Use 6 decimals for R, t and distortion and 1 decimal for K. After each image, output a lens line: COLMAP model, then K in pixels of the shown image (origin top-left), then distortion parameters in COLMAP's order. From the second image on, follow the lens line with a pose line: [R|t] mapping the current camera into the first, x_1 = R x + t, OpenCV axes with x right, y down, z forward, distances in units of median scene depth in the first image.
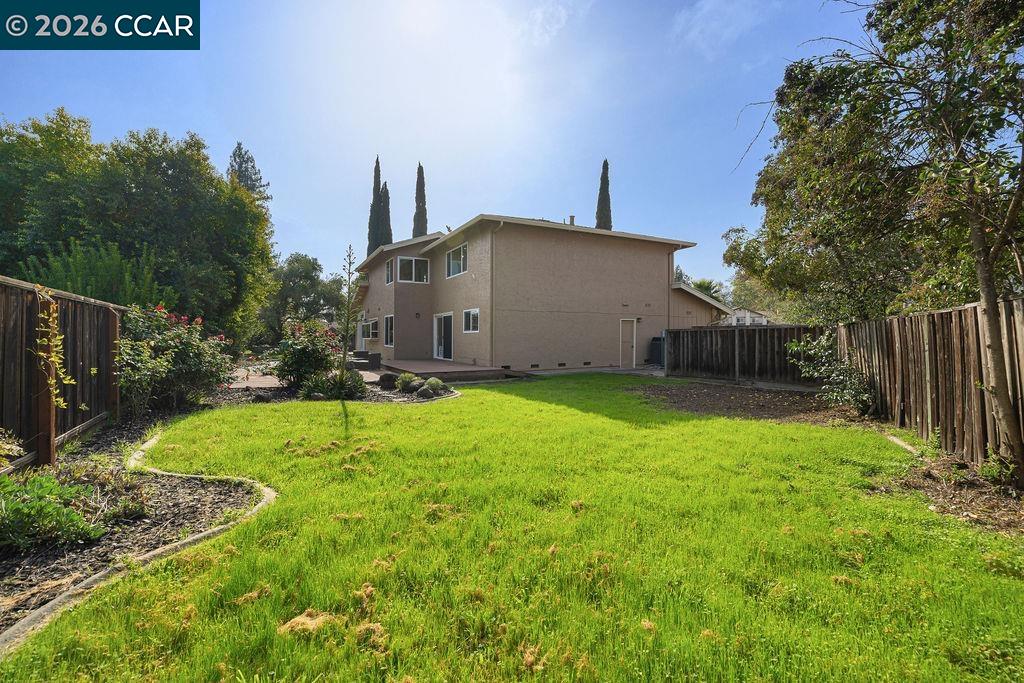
lens RADIAL K [[436.7, 0, 504.3], [0, 436.7, 340.7], [0, 0, 1]] dist [0.000326, 0.000060]
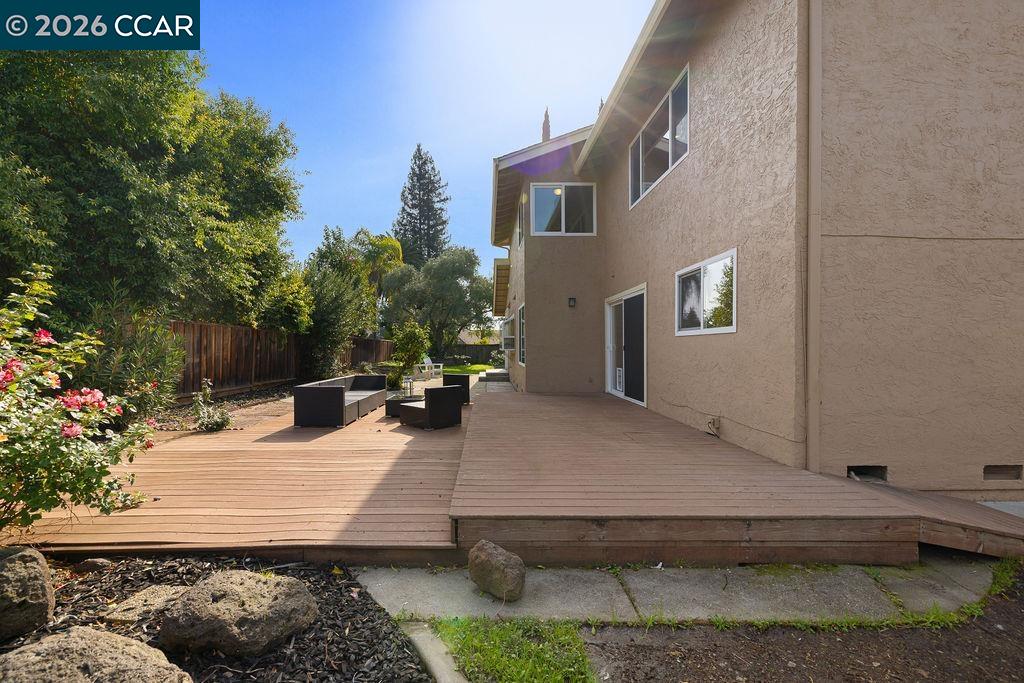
lens RADIAL K [[436.7, 0, 504.3], [0, 436.7, 340.7], [0, 0, 1]] dist [0.000326, 0.000060]
pose [[0.901576, -0.006181, -0.432577, -0.056750], [-0.002646, 0.999800, -0.019801, -0.005501], [0.432613, 0.018997, 0.901380, 0.531701]]
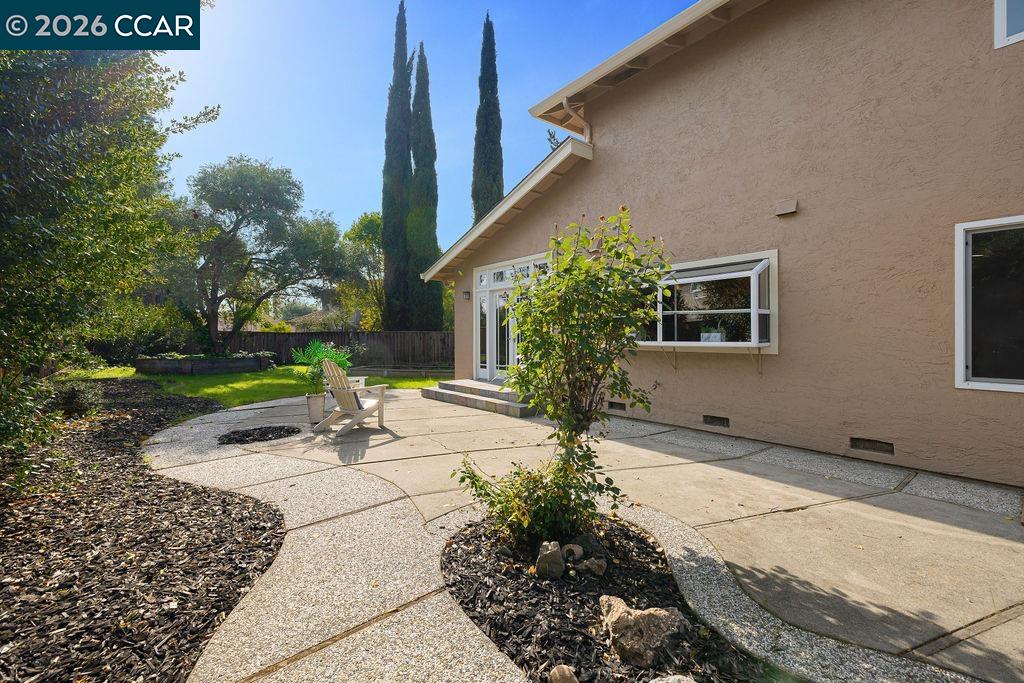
lens RADIAL K [[436.7, 0, 504.3], [0, 436.7, 340.7], [0, 0, 1]] dist [0.000326, 0.000060]
pose [[0.983888, -0.000709, 0.178784, -0.516333], [0.000111, 0.999994, 0.003353, -0.008397], [-0.178785, -0.003279, 0.983883, 0.890648]]
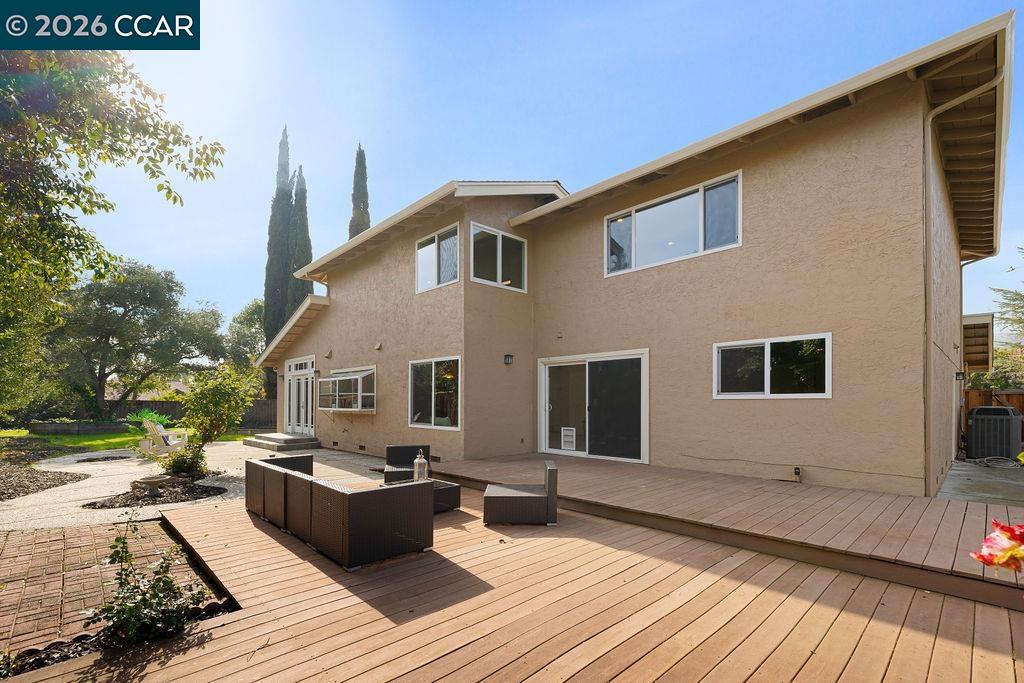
lens RADIAL K [[412.3, 0, 493.9], [0, 412.3, 398.0], [0, 0, 1]] dist [-0.001004, -0.000095]
pose [[0.947737, 0.001967, 0.319045, -0.349157], [0.003440, 0.999860, -0.016383, -0.010839], [-0.319033, 0.016624, 0.947598, 0.598139]]
